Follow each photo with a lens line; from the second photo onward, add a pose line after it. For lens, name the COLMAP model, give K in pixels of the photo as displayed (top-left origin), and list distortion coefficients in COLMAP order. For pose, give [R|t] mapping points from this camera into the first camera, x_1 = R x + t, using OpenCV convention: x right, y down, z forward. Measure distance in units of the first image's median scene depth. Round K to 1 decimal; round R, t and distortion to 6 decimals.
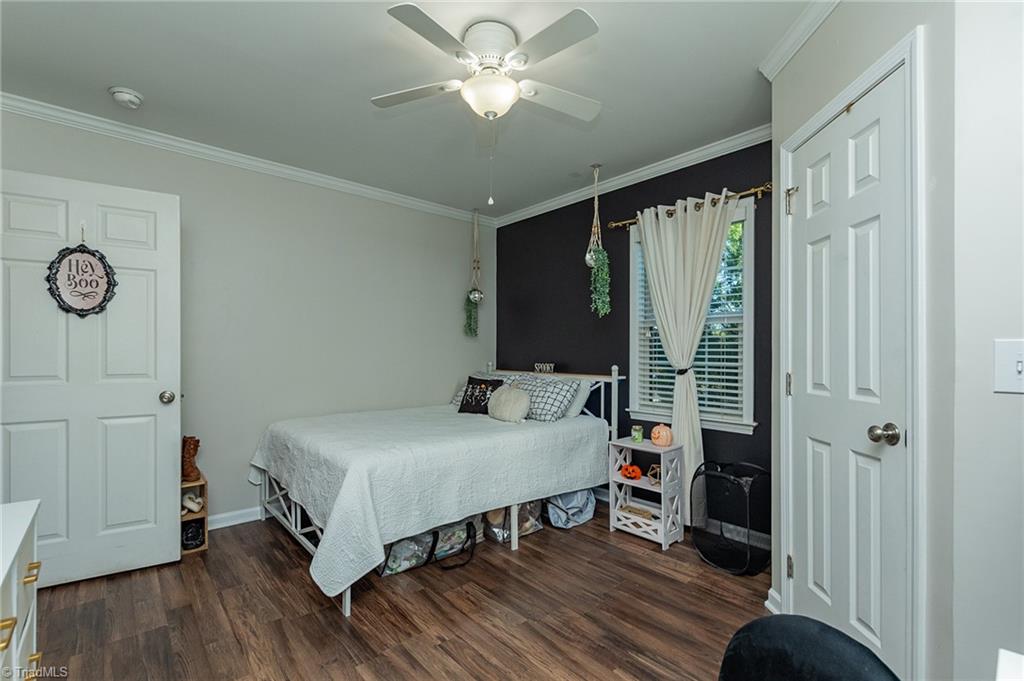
lens RADIAL K [[458.2, 0, 512.9], [0, 458.2, 350.5], [0, 0, 1]] dist [0.000947, -0.000077]
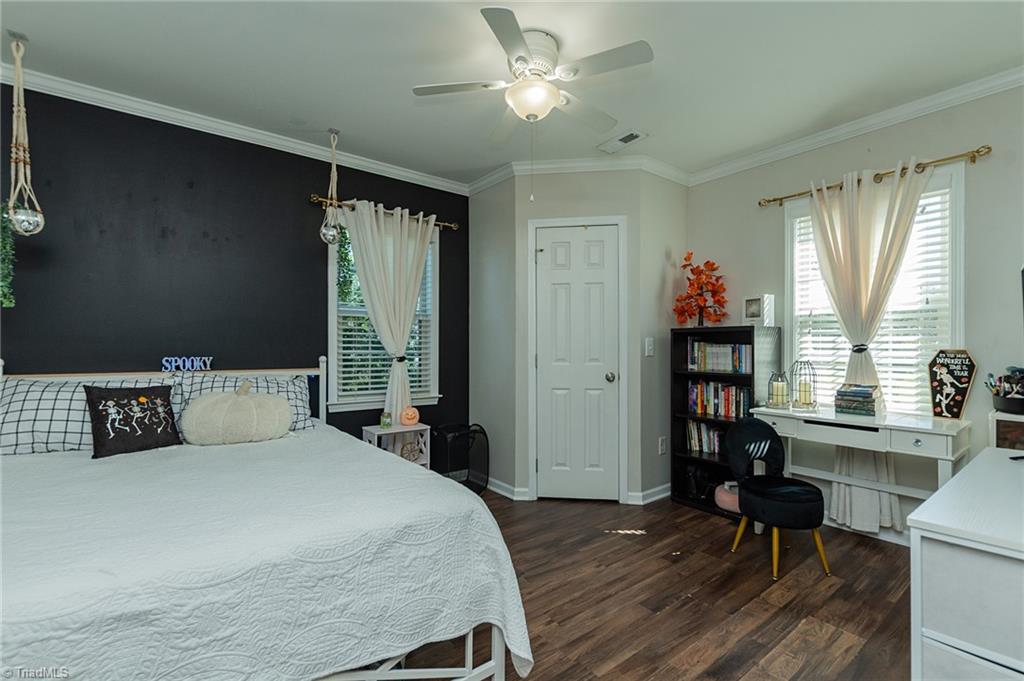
lens RADIAL K [[458.2, 0, 512.9], [0, 458.2, 350.5], [0, 0, 1]] dist [0.000947, -0.000077]
pose [[0.042137, -0.005215, 0.999098, -0.738768], [-0.005698, 0.999969, 0.005460, 0.016505], [-0.999096, -0.005923, 0.042106, 0.661686]]
